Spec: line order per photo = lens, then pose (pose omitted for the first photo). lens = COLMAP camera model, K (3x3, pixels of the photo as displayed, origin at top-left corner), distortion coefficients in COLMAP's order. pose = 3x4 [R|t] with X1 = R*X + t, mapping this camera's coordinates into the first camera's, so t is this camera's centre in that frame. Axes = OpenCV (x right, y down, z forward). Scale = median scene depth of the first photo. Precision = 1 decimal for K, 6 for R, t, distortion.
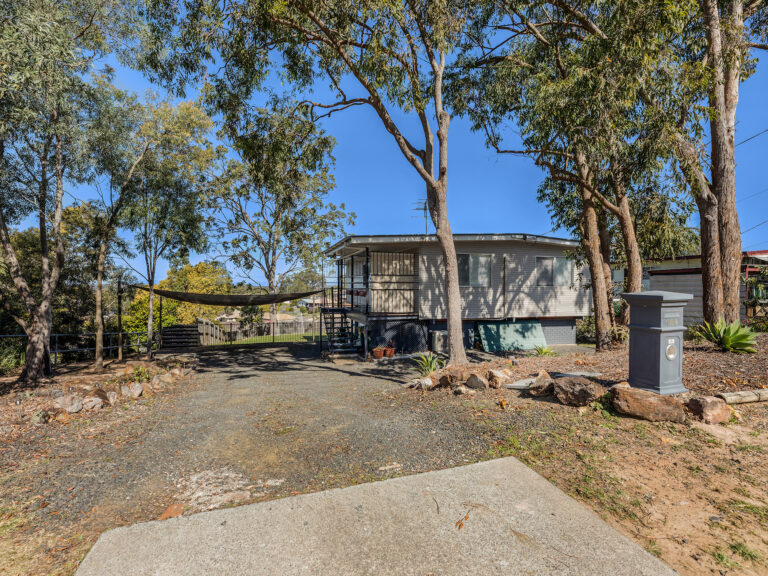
lens RADIAL K [[394.9, 0, 384.0], [0, 394.9, 288.0], [0, 0, 1]] dist [-0.001421, -0.000614]
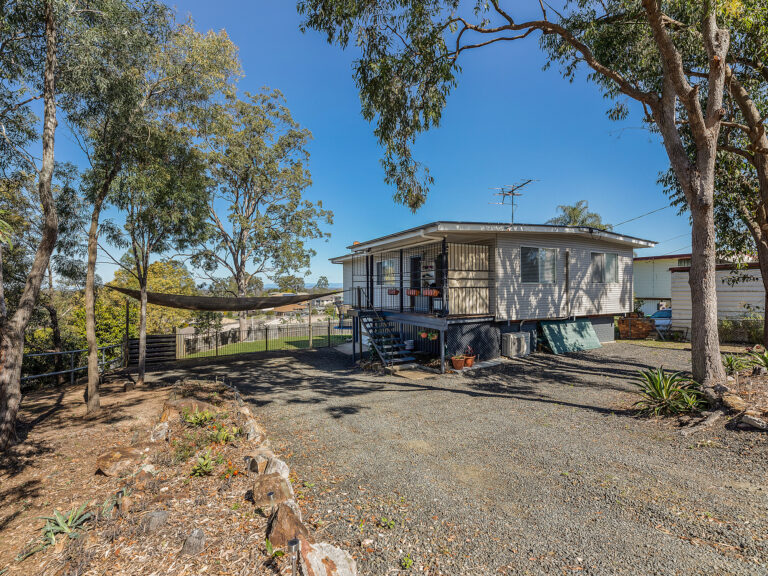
lens RADIAL K [[360.1, 0, 384.0], [0, 360.1, 288.0], [0, 0, 1]] dist [-0.001180, 0.000020]
pose [[0.978747, -0.009436, 0.204856, -0.299330], [0.010856, 0.999924, -0.005812, 0.007581], [-0.204785, 0.007912, 0.978775, 0.254509]]
